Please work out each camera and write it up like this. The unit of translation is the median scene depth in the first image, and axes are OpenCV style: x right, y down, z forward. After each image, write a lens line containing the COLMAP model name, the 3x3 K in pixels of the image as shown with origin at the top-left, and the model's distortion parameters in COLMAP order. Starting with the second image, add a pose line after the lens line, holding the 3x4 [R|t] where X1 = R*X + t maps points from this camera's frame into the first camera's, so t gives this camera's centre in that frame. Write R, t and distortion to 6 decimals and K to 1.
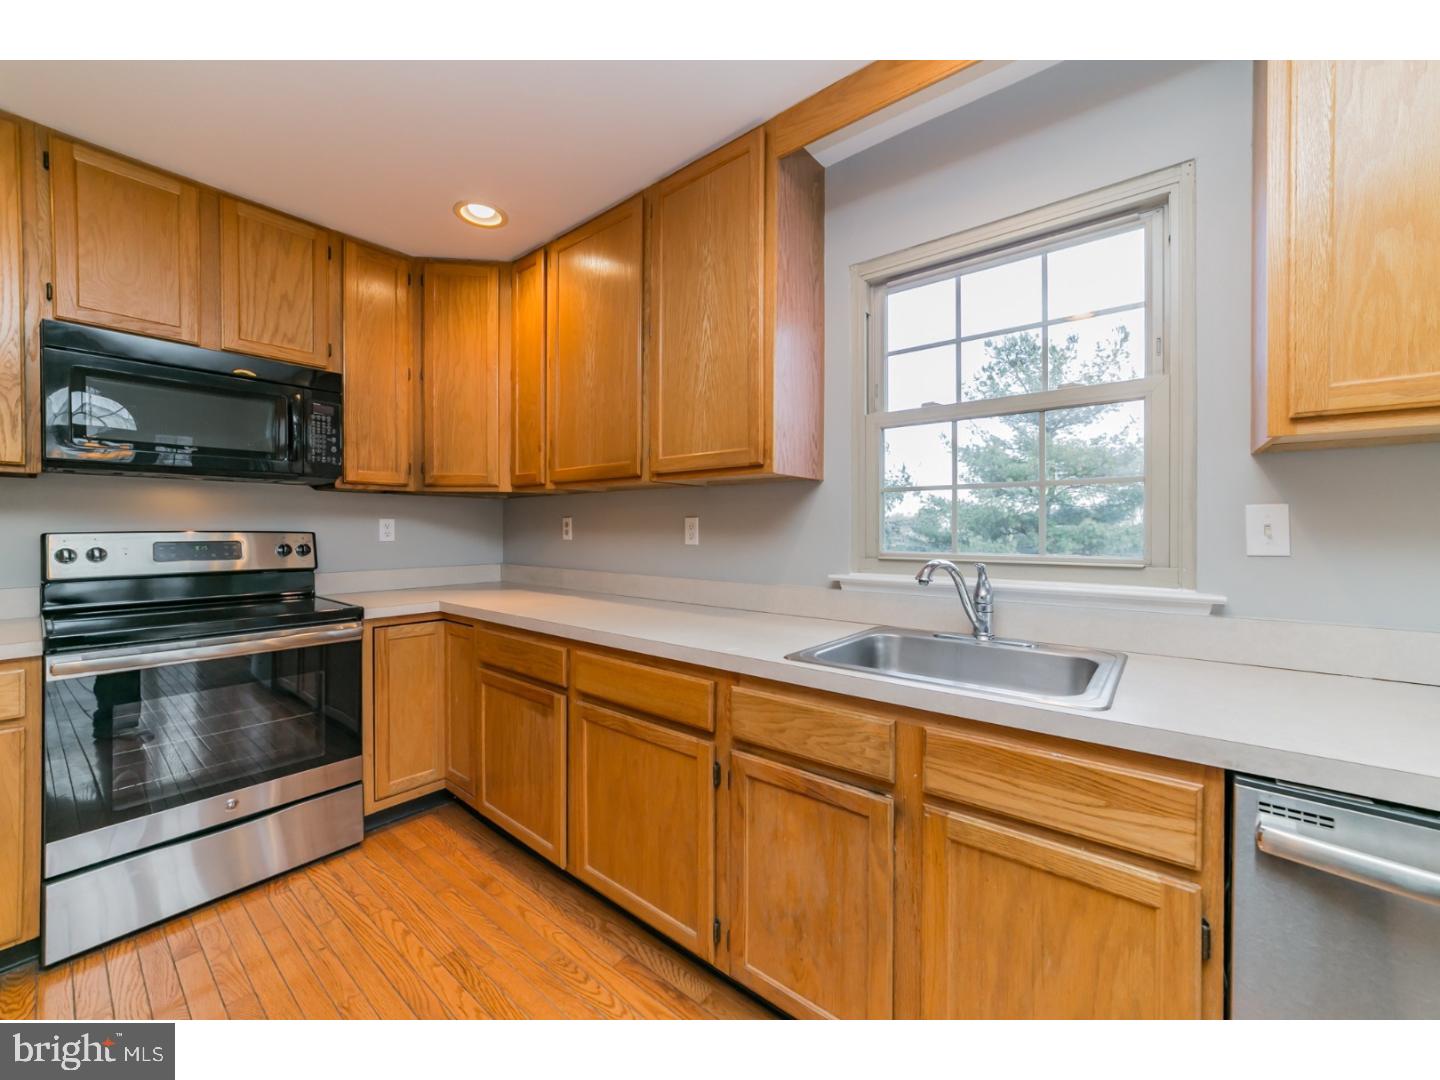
lens RADIAL K [[551.8, 0, 725.1], [0, 551.8, 533.1], [0, 0, 1]] dist [-0.002367, 0.000089]
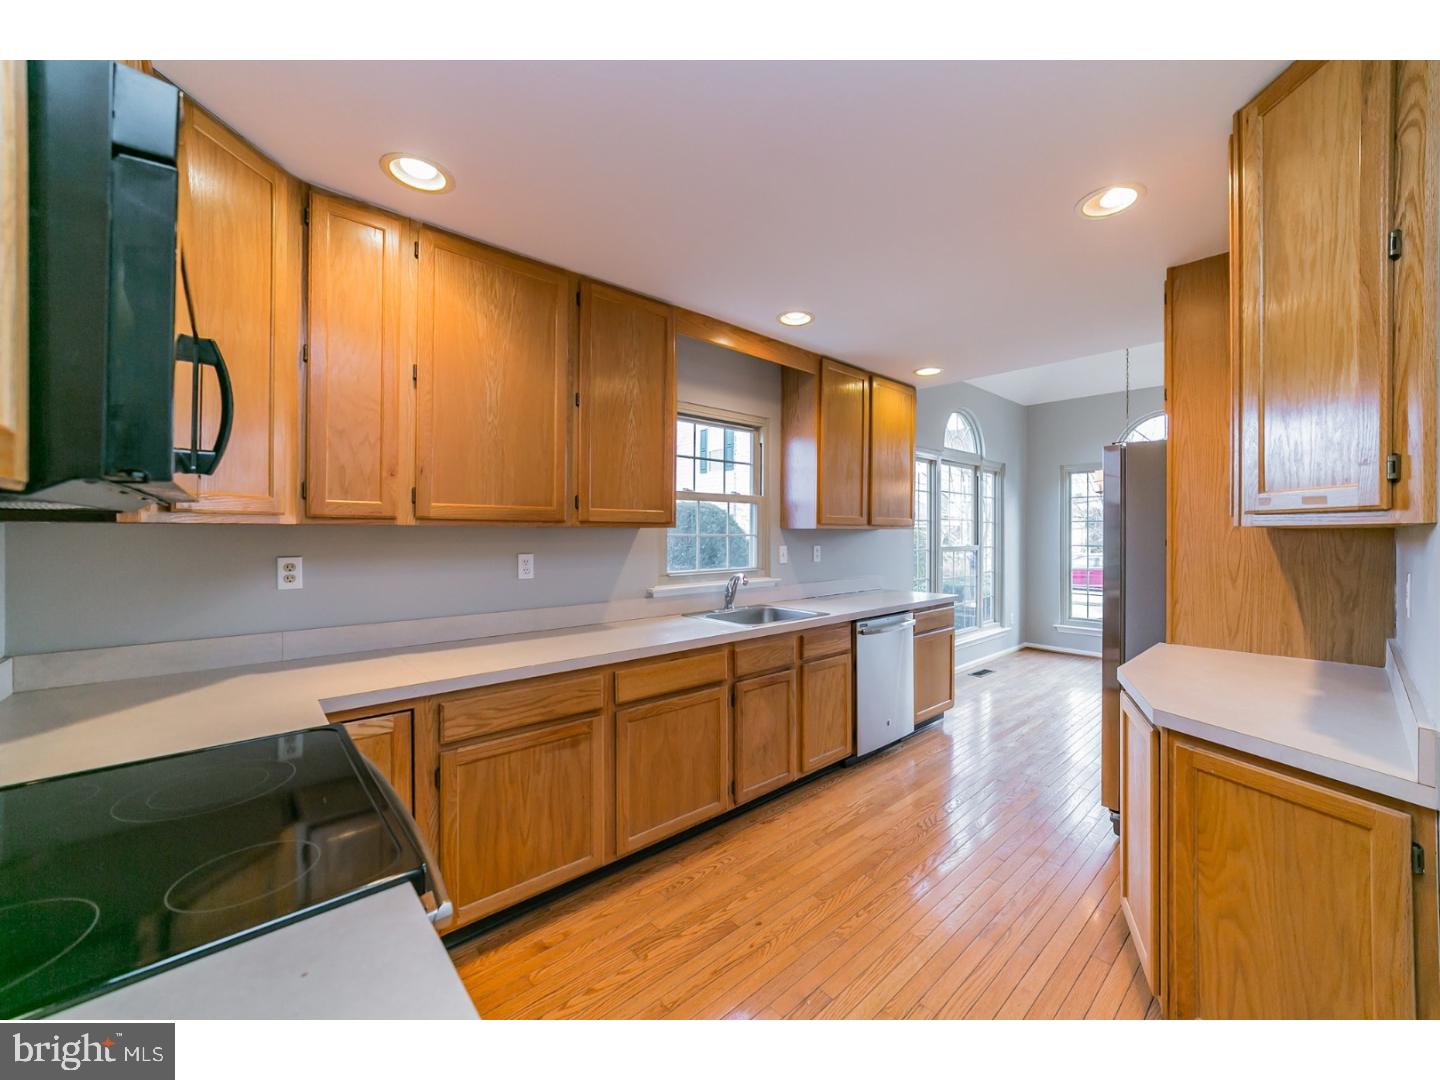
lens RADIAL K [[551.8, 0, 725.1], [0, 551.8, 533.1], [0, 0, 1]] dist [-0.002367, 0.000089]
pose [[0.167129, -0.006261, 0.985915, -1.351789], [0.003507, 0.999977, 0.005755, -0.093072], [-0.985929, 0.002496, 0.167147, 0.536110]]
